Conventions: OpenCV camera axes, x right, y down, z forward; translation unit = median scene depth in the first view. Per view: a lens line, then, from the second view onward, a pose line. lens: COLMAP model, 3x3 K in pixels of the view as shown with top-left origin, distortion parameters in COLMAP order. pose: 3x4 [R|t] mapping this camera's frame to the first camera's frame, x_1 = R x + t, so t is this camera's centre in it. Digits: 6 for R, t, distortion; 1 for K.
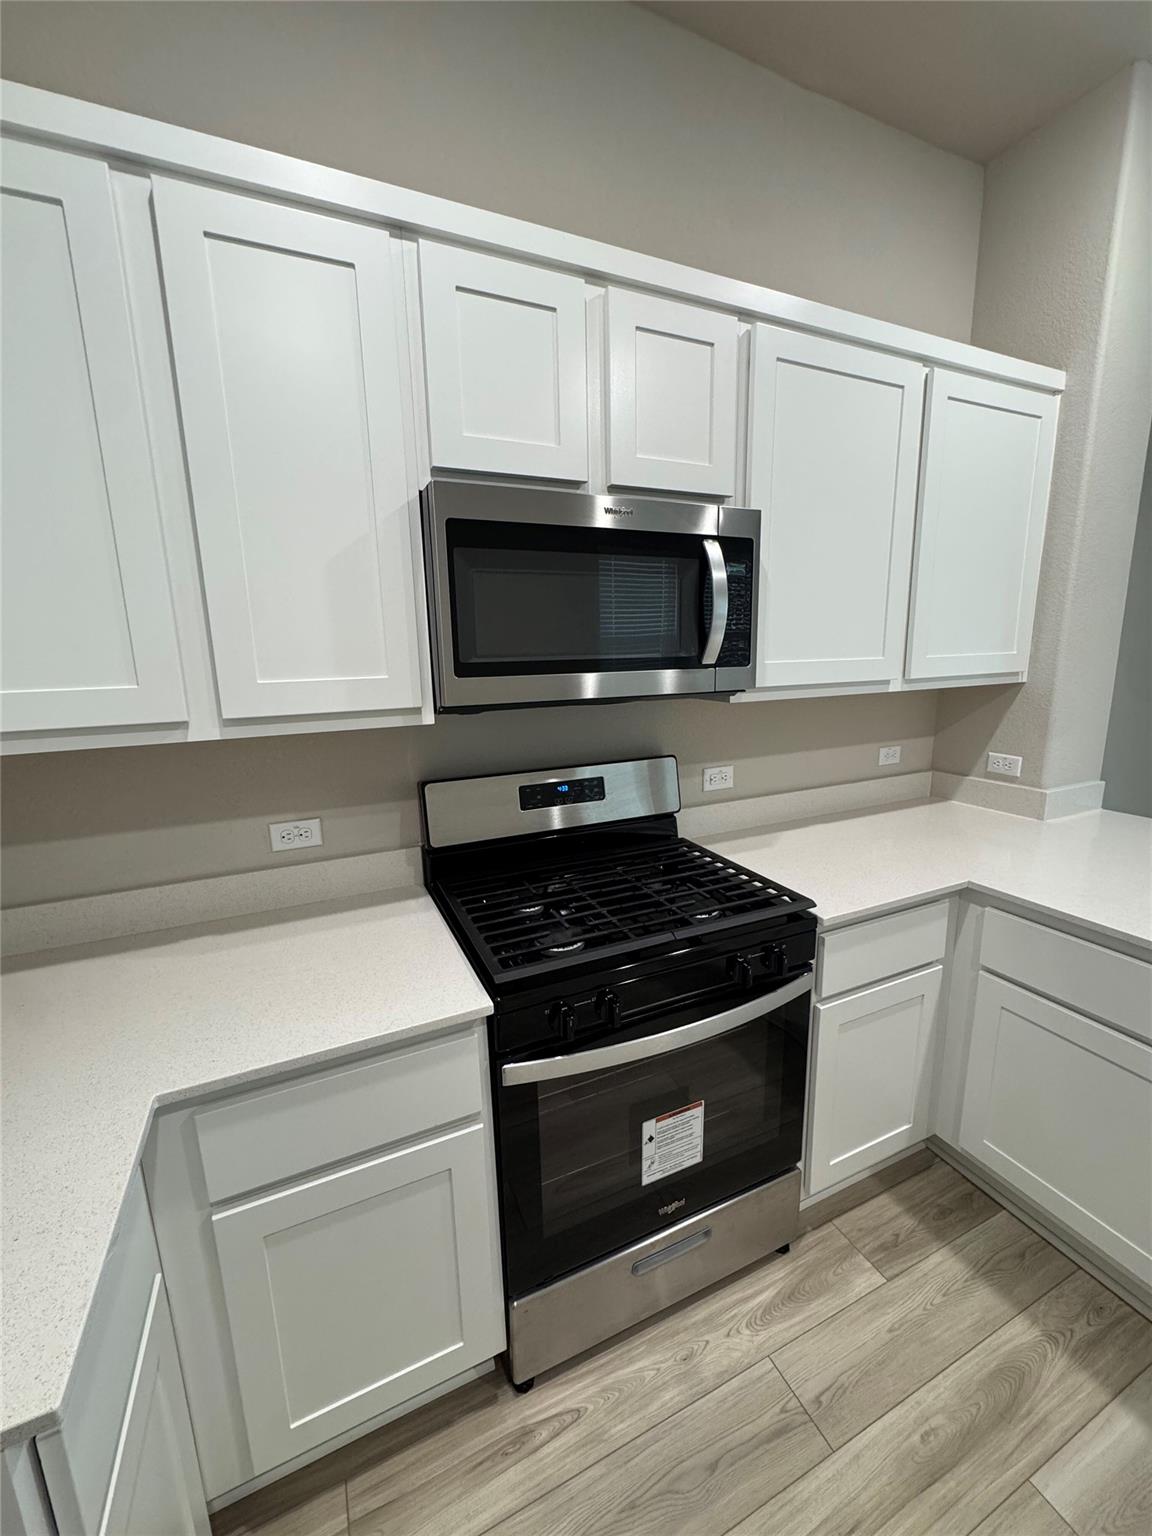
lens RADIAL K [[617.0, 0, 576.0], [0, 617.0, 768.0], [0, 0, 1]] dist [-0.001646, 0.000145]
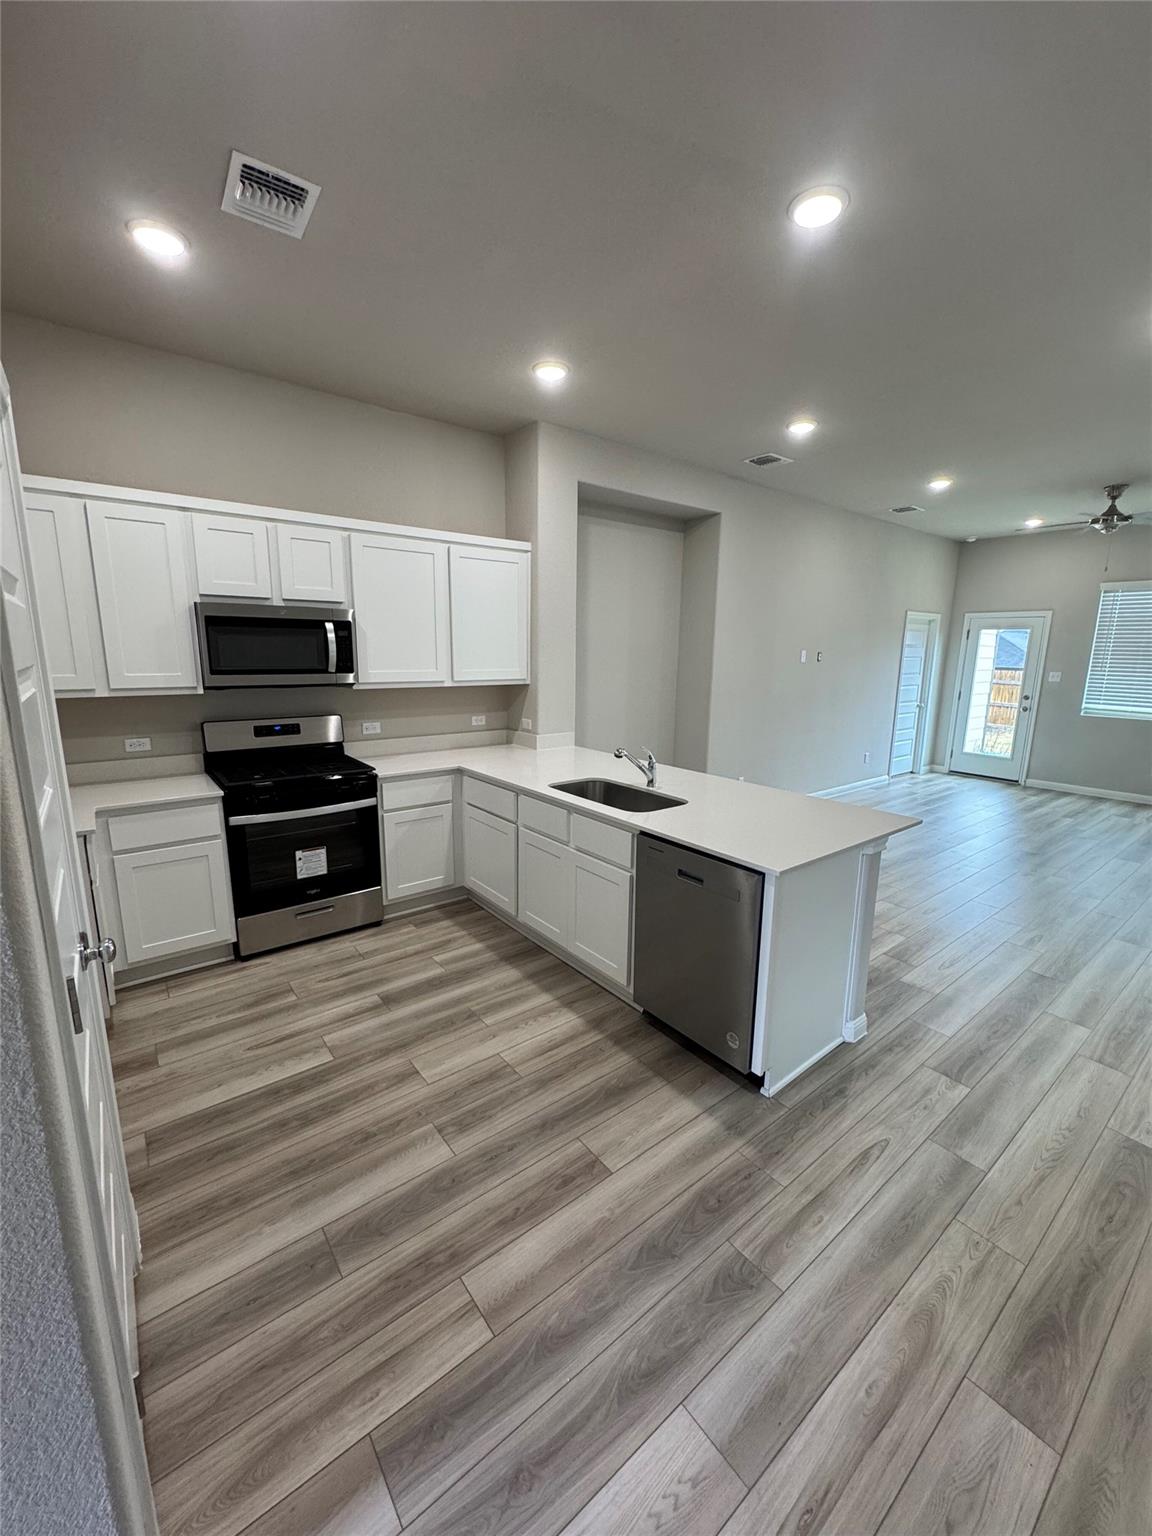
lens RADIAL K [[617.0, 0, 576.0], [0, 617.0, 768.0], [0, 0, 1]] dist [-0.001646, 0.000145]
pose [[0.972204, -0.010436, 0.233905, 0.573949], [0.011113, 0.999937, -0.001573, 0.221318], [-0.233873, 0.004129, 0.972258, -1.565752]]
